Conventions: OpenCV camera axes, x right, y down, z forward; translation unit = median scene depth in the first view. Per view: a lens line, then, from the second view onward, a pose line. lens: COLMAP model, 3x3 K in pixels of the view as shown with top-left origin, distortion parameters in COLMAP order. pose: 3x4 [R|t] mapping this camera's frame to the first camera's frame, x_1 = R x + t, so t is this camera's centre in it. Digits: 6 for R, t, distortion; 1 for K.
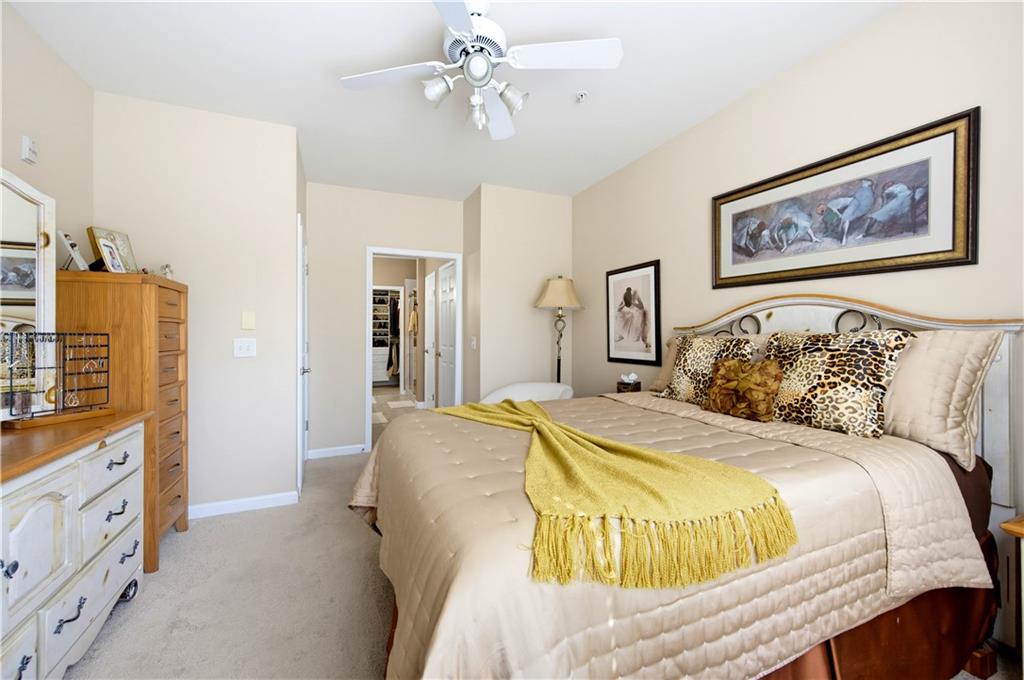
lens RADIAL K [[408.2, 0, 519.9], [0, 408.2, 329.4], [0, 0, 1]] dist [0.000080, -0.000019]
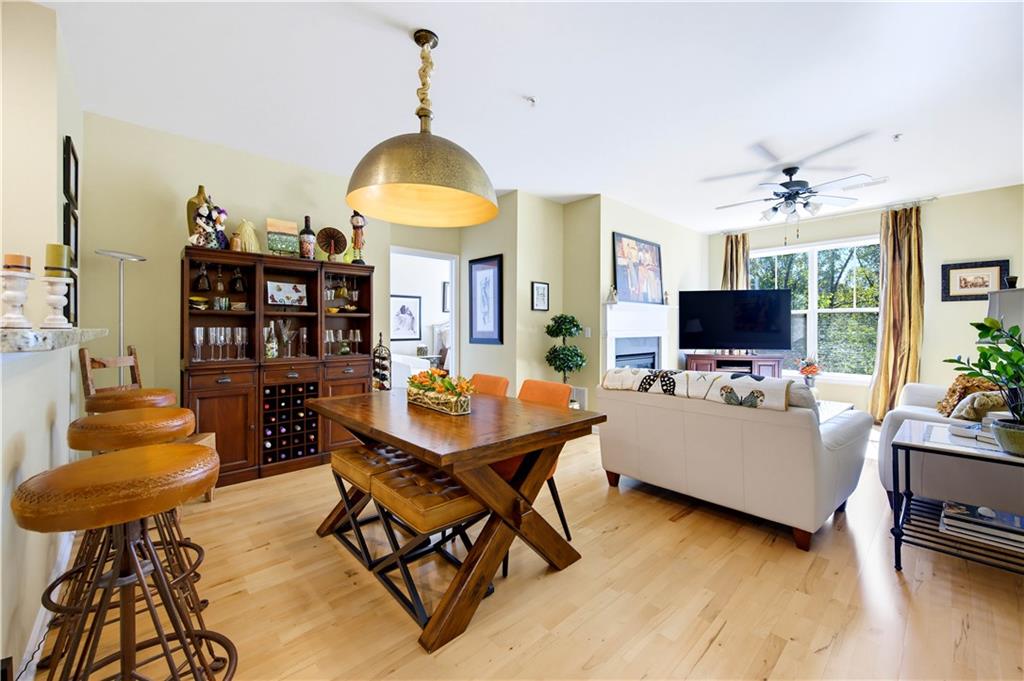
lens RADIAL K [[408.2, 0, 519.9], [0, 408.2, 329.9], [0, 0, 1]] dist [0.000080, -0.000019]
pose [[-0.327635, -0.001023, 0.944804, -2.146906], [-0.012867, 0.999912, -0.003379, 0.028810], [-0.944717, -0.013263, -0.327619, 1.232148]]
